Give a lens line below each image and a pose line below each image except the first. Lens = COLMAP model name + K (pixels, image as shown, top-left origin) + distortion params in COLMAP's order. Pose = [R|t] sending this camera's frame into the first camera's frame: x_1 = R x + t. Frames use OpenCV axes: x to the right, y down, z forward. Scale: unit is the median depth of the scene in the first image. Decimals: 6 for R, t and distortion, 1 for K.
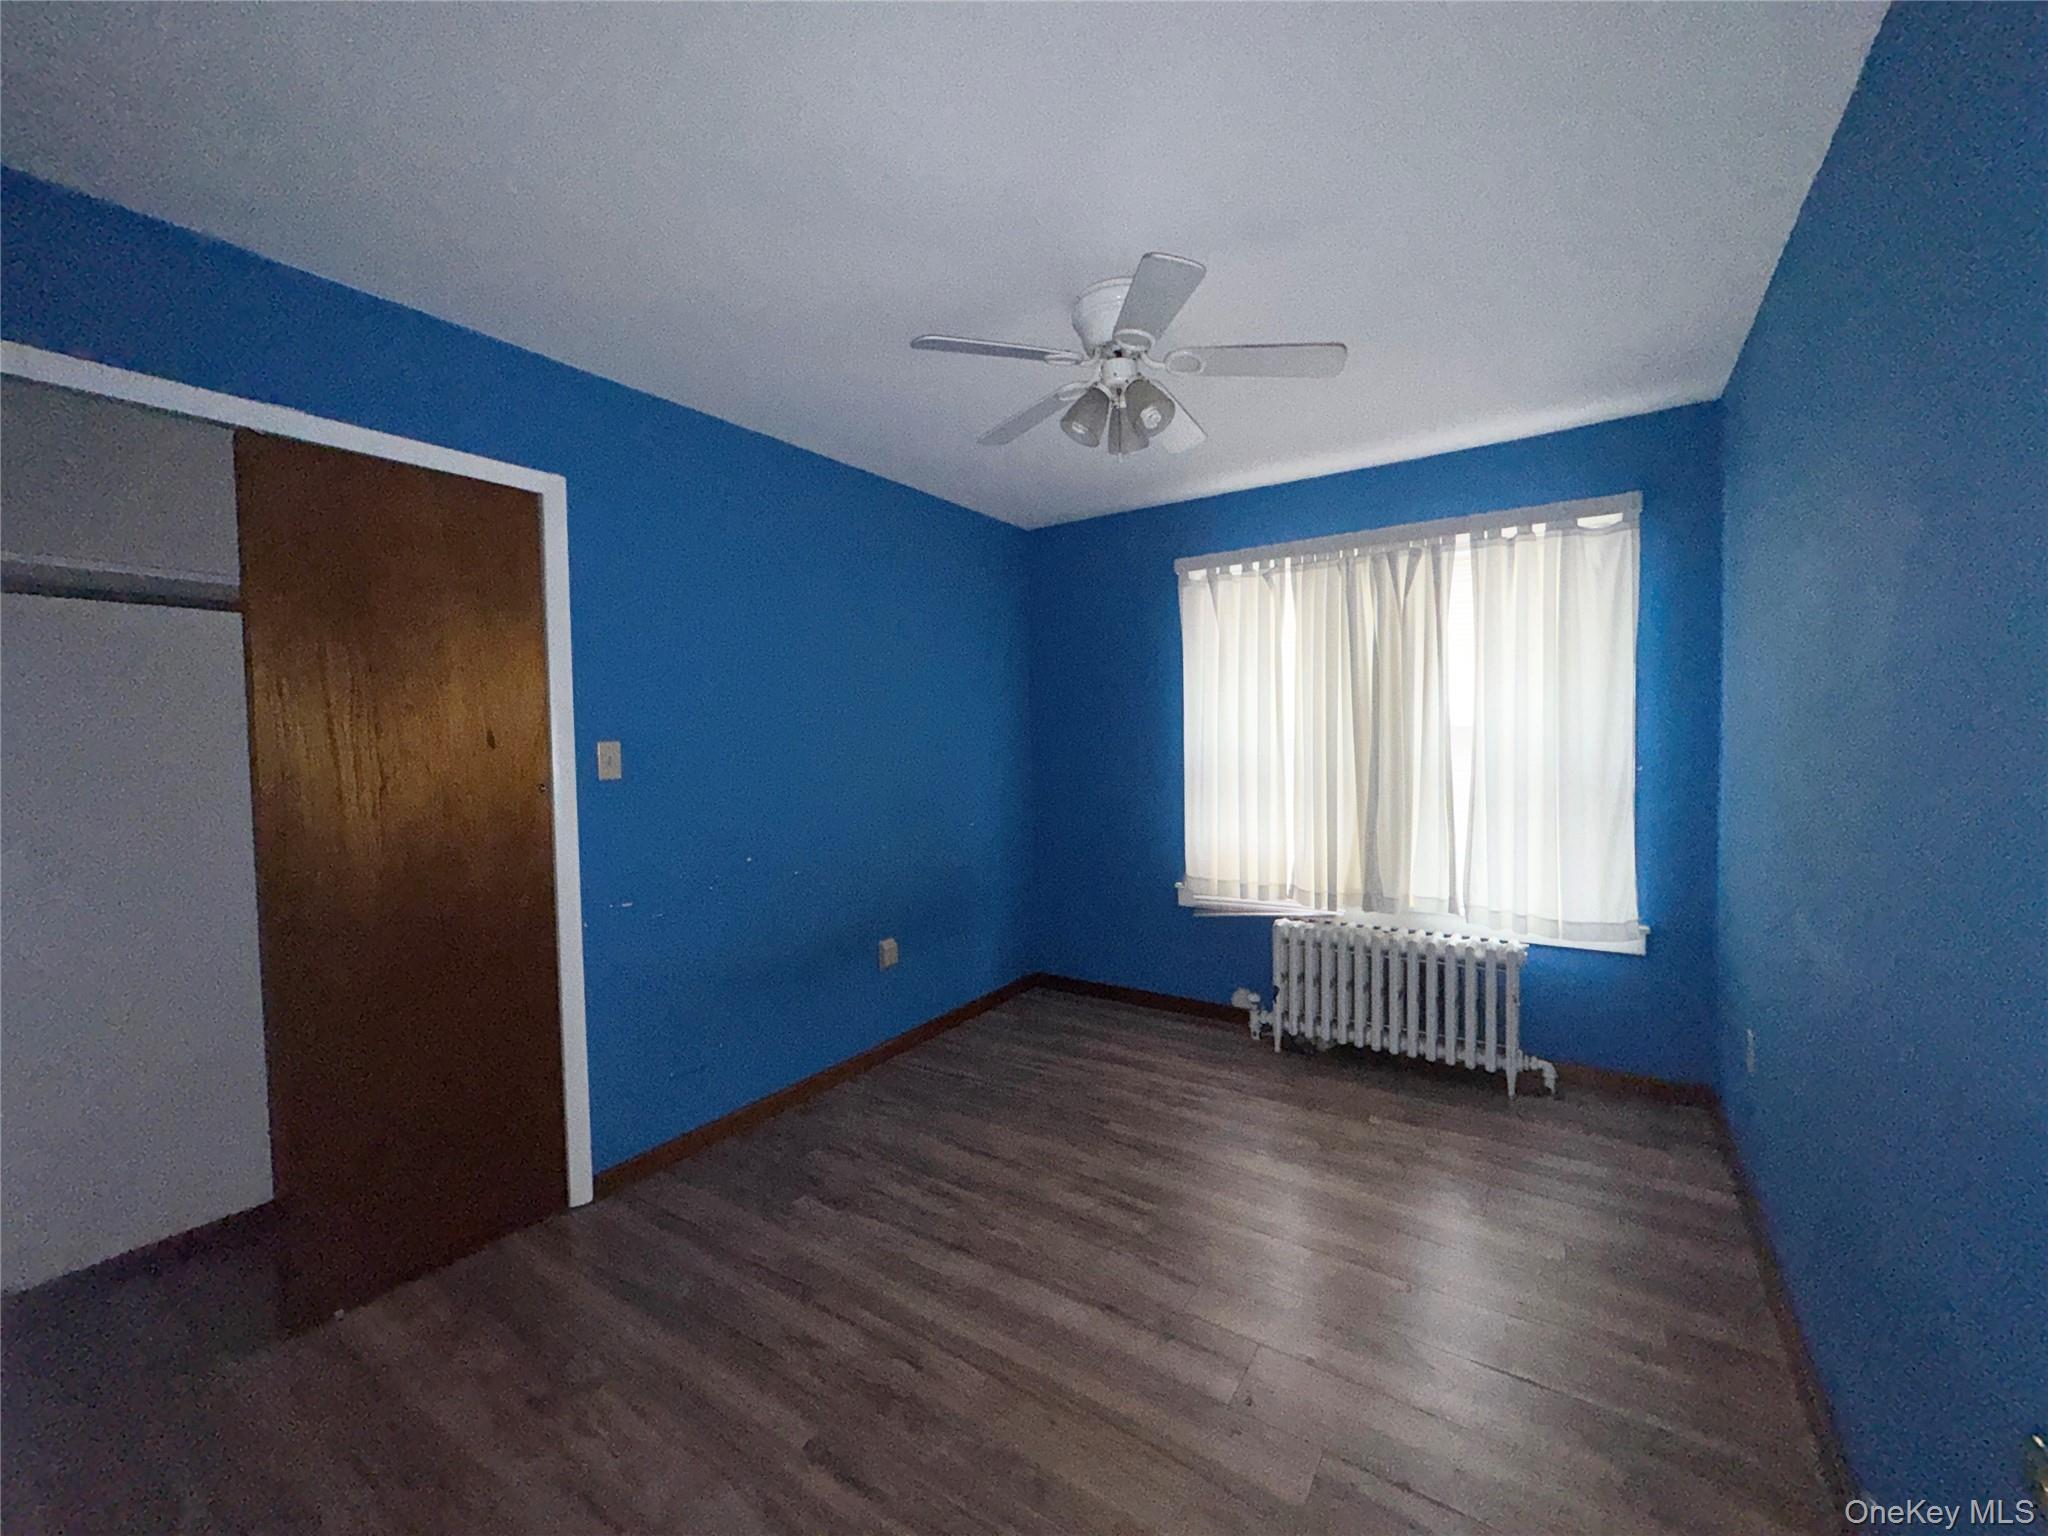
lens RADIAL K [[851.3, 0, 1019.5], [0, 851.3, 768.8], [0, 0, 1]] dist [-0.004060, -0.000092]
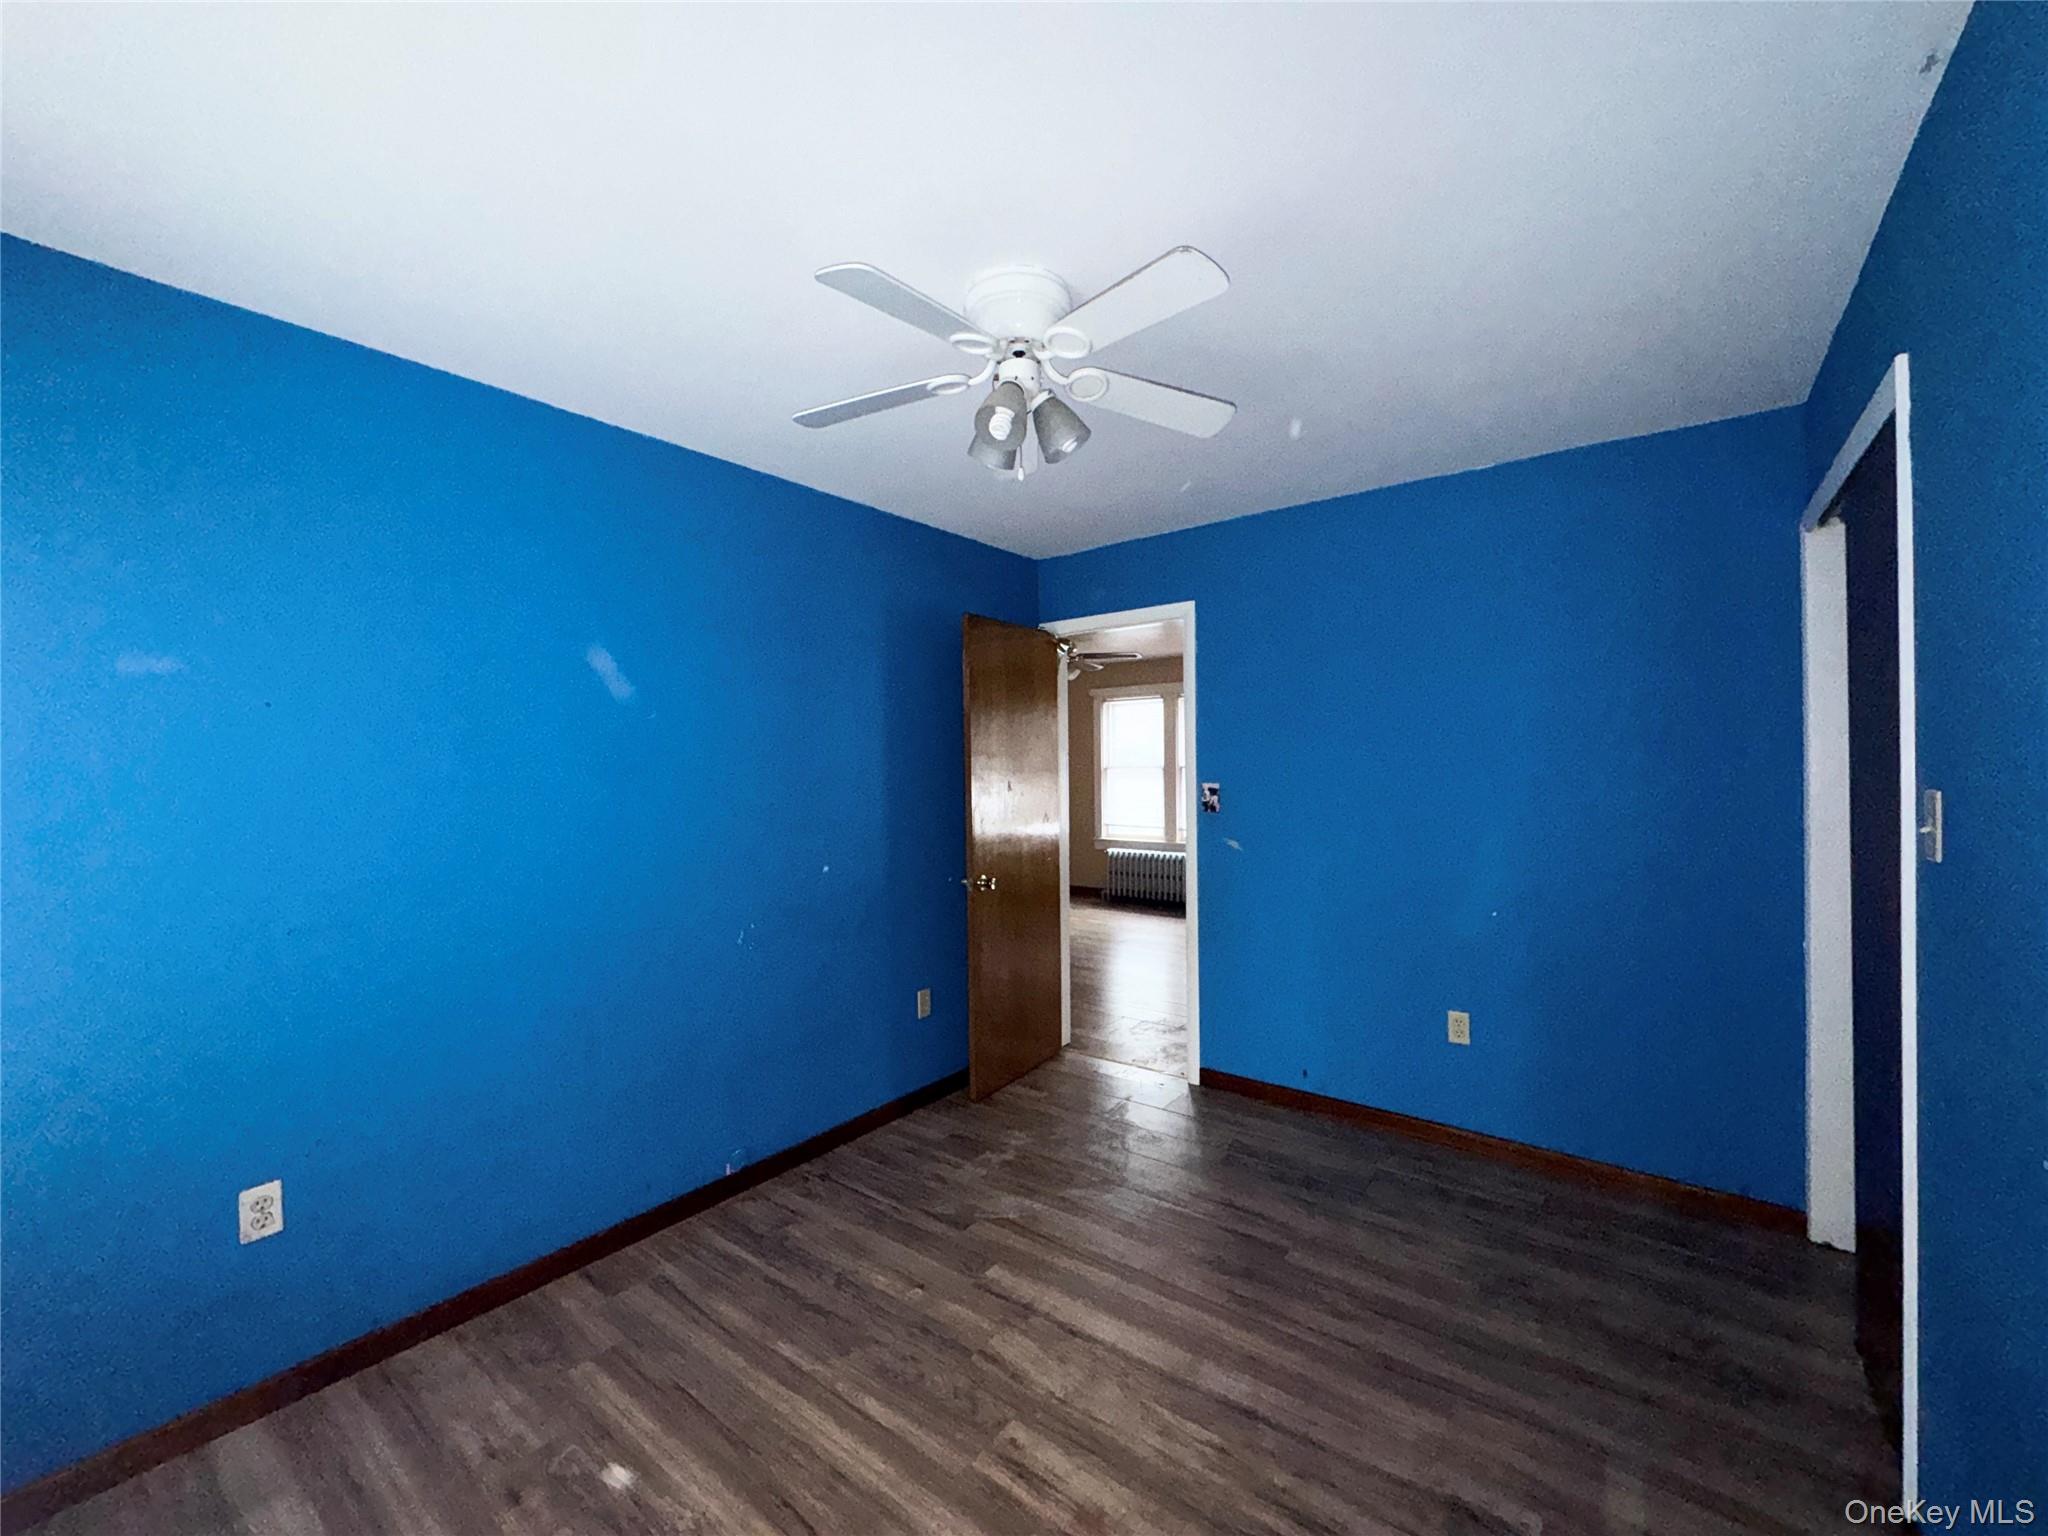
lens RADIAL K [[851.3, 0, 1019.5], [0, 851.3, 768.8], [0, 0, 1]] dist [-0.004060, -0.000092]
pose [[-0.998465, 0.025595, 0.049111, 0.101130], [0.027336, 0.999010, 0.035107, -0.102855], [-0.048164, 0.036395, -0.998176, 2.002379]]
